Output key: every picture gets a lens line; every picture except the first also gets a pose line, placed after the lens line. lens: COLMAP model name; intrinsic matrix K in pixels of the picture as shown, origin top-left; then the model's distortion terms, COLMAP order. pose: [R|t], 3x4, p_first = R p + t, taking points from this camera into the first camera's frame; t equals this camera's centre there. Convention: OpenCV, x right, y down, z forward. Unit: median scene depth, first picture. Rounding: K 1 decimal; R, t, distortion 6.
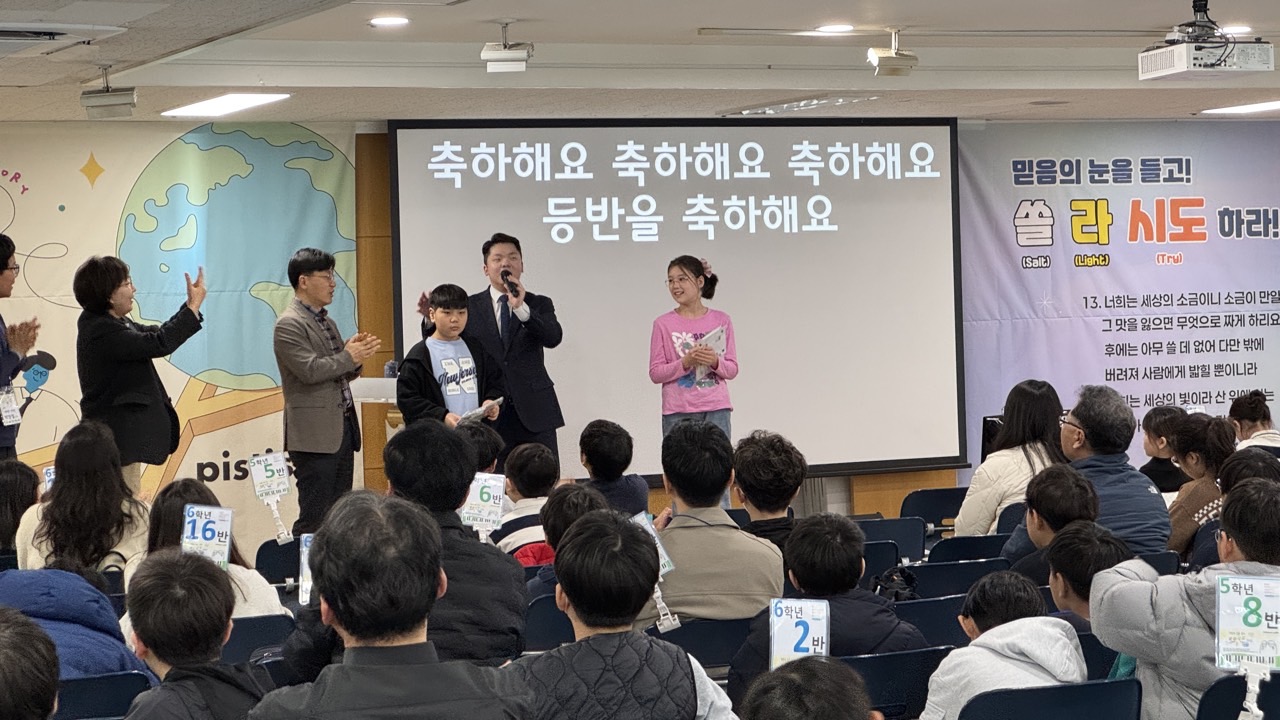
lens RADIAL K [[2905.9, 0, 639.9], [0, 2905.9, 362.6], [0, 0, 1]] dist [-0.114810, 0.000000]
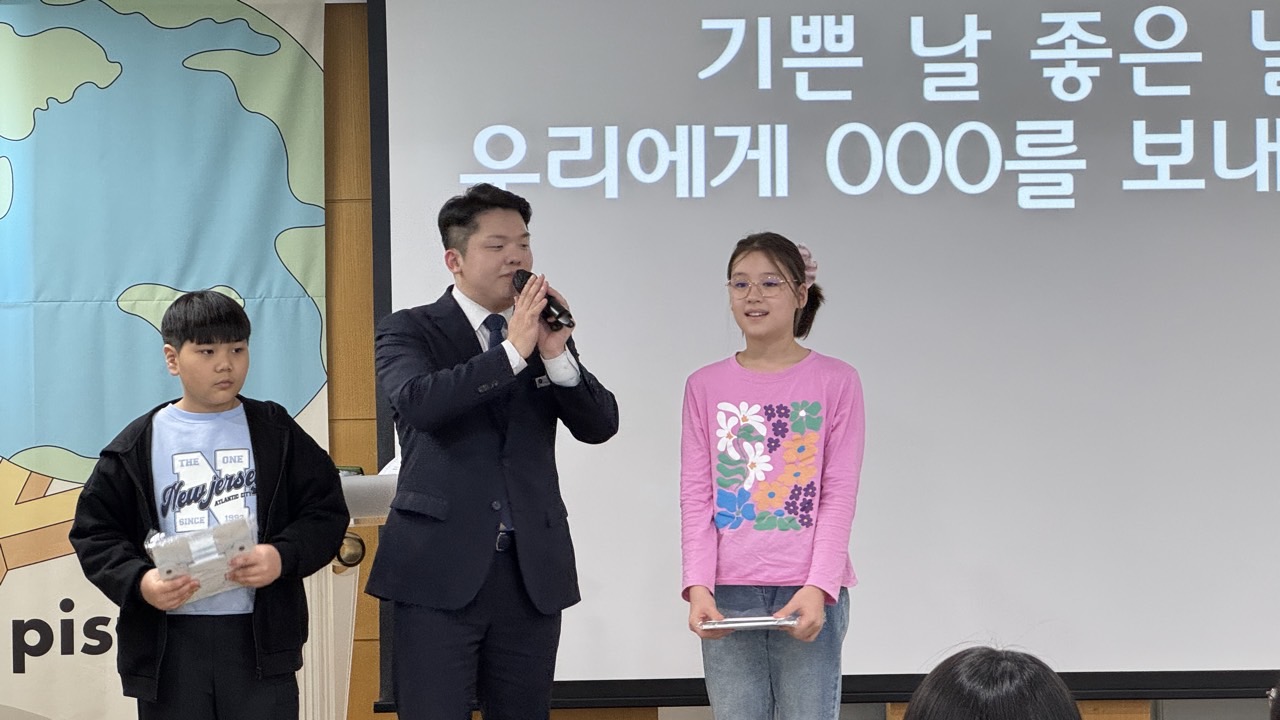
lens RADIAL K [[2873.8, 0, 617.9], [0, 2873.8, 331.3], [0, 0, 1]] dist [0.208648, 0.000000]
pose [[0.887900, 0.013648, -0.459834, 0.196882], [-0.017414, 0.999841, -0.003950, -0.018981], [0.459707, 0.011514, 0.887996, 0.583947]]
